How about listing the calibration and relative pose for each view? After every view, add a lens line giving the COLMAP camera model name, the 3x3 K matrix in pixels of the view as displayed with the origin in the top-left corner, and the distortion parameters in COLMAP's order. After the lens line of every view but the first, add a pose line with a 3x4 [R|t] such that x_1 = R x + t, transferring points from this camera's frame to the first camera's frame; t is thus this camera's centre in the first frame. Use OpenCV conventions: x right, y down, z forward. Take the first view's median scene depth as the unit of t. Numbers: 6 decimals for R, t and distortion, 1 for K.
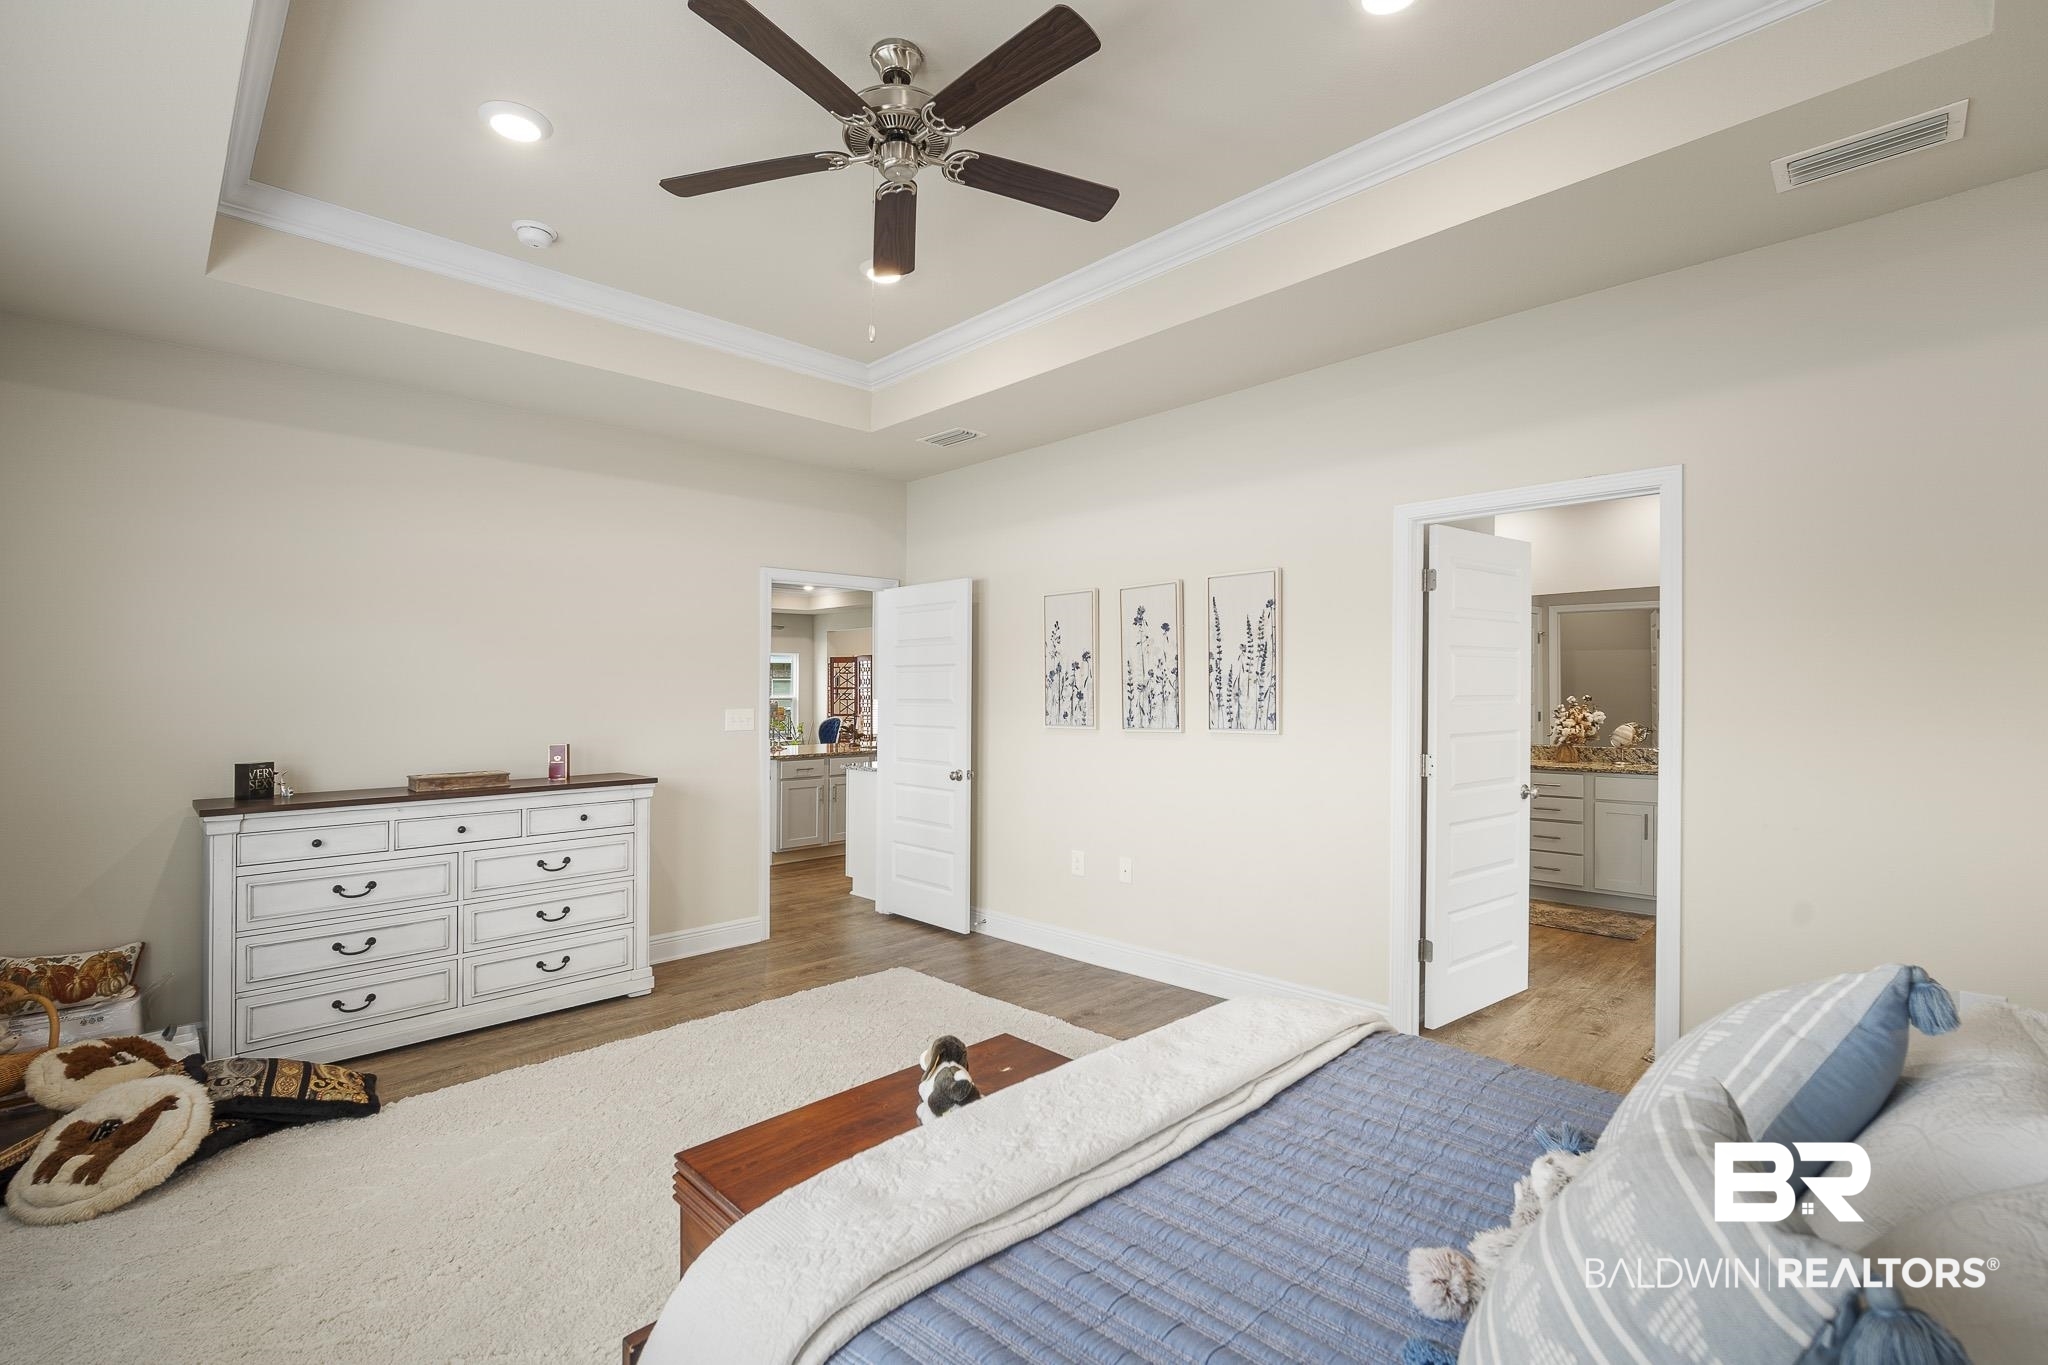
lens RADIAL K [[910.9, 0, 1029.2], [0, 910.9, 687.3], [0, 0, 1]] dist [-0.013765, 0.003047]
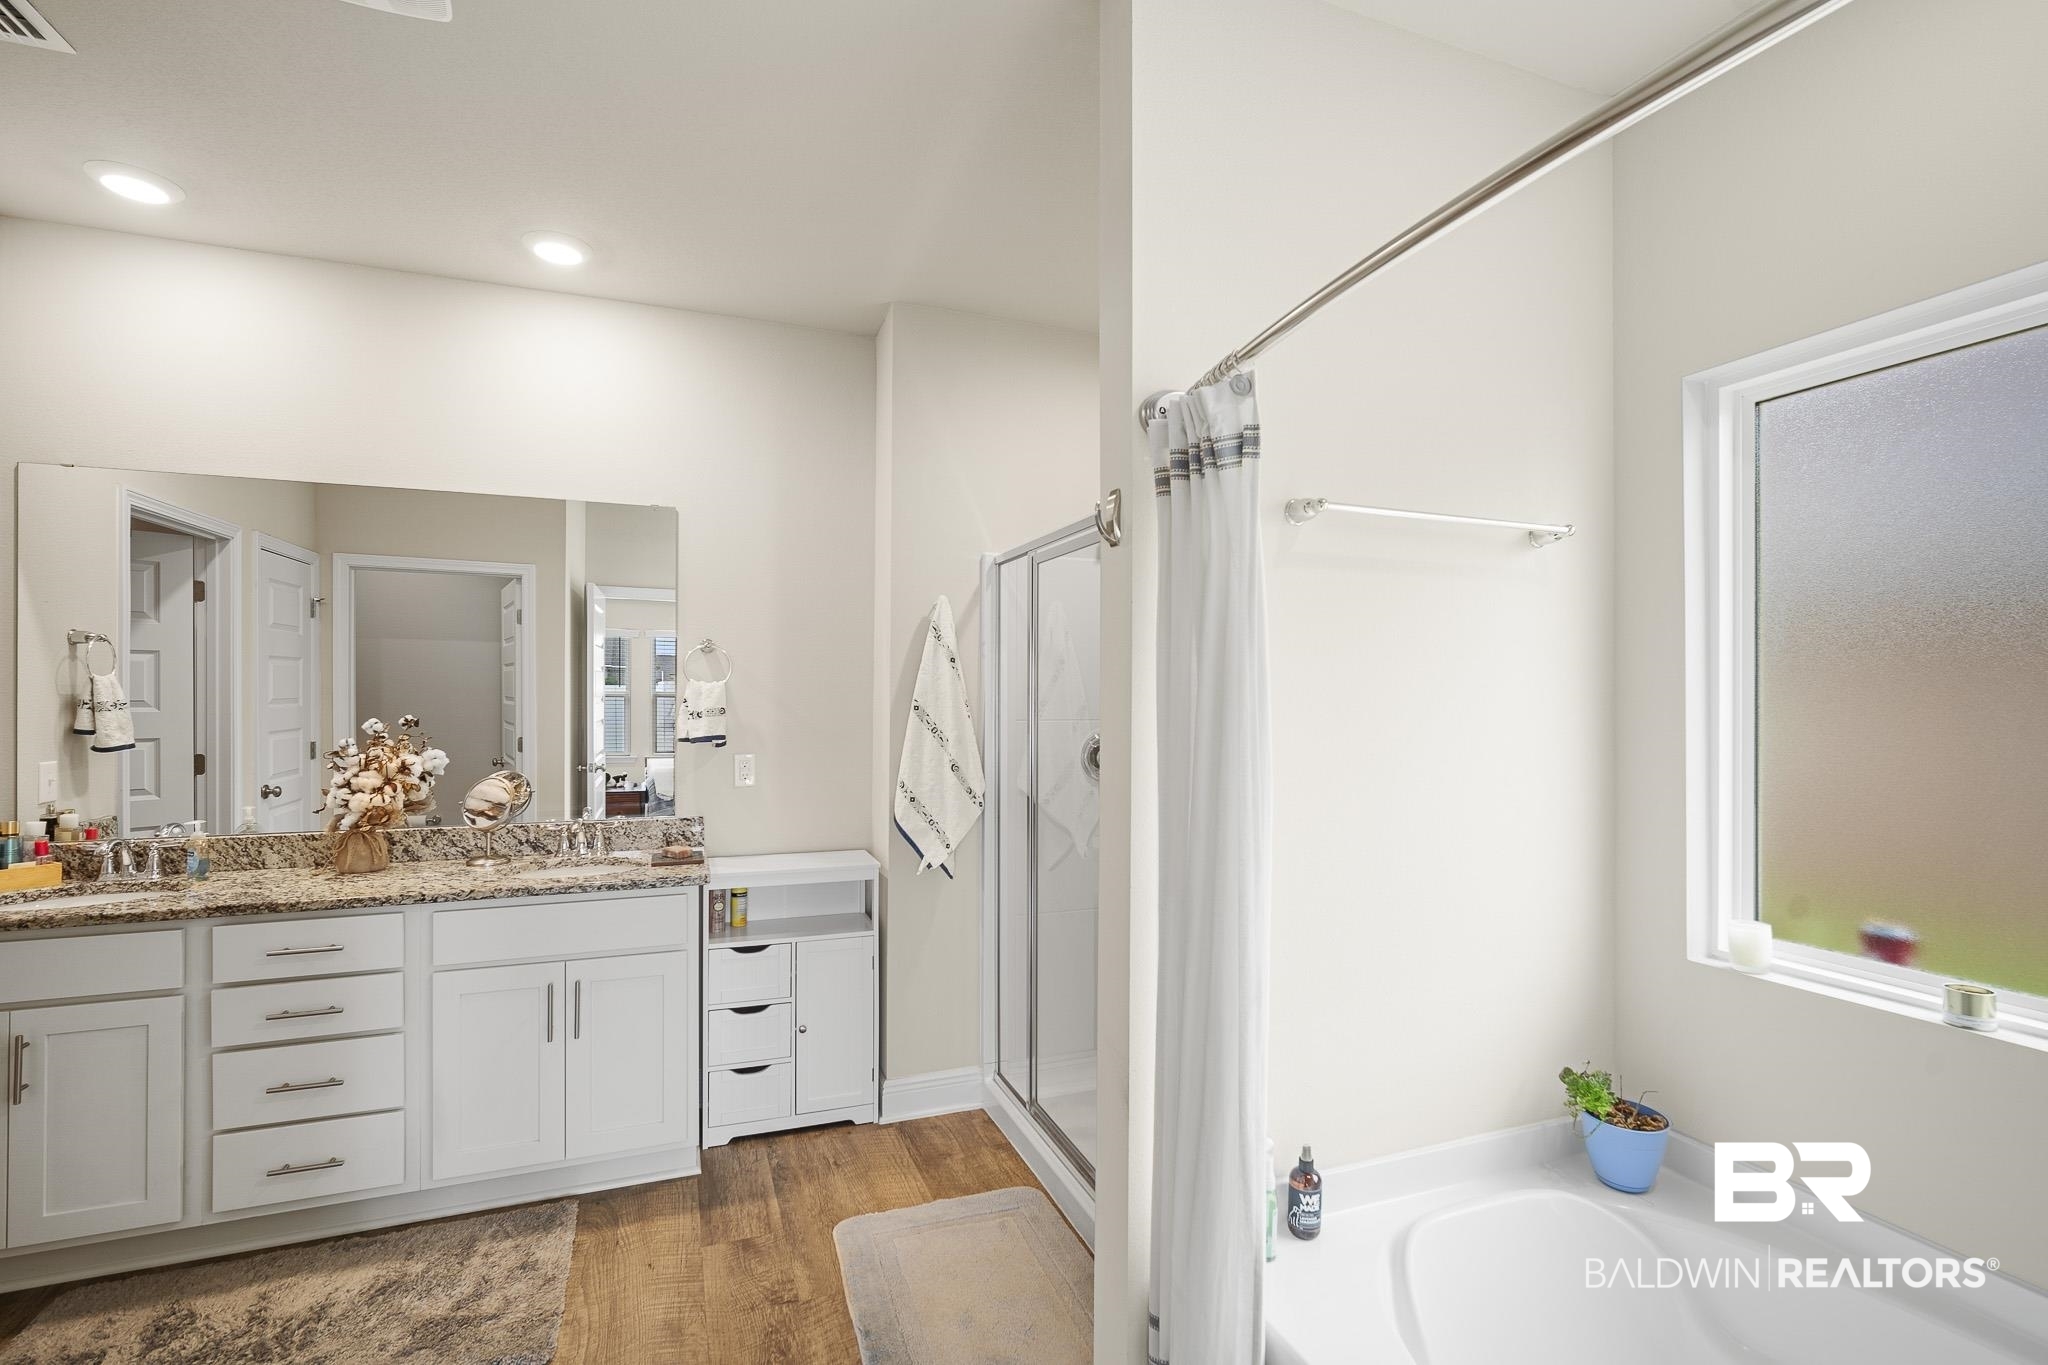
lens RADIAL K [[910.9, 0, 1037.6], [0, 910.9, 704.1], [0, 0, 1]] dist [-0.013765, 0.003047]
pose [[0.392351, 0.001566, 0.919814, 0.320286], [-0.005277, 0.999986, 0.000549, 0.000434], [-0.919801, -0.005069, 0.392353, 0.530943]]
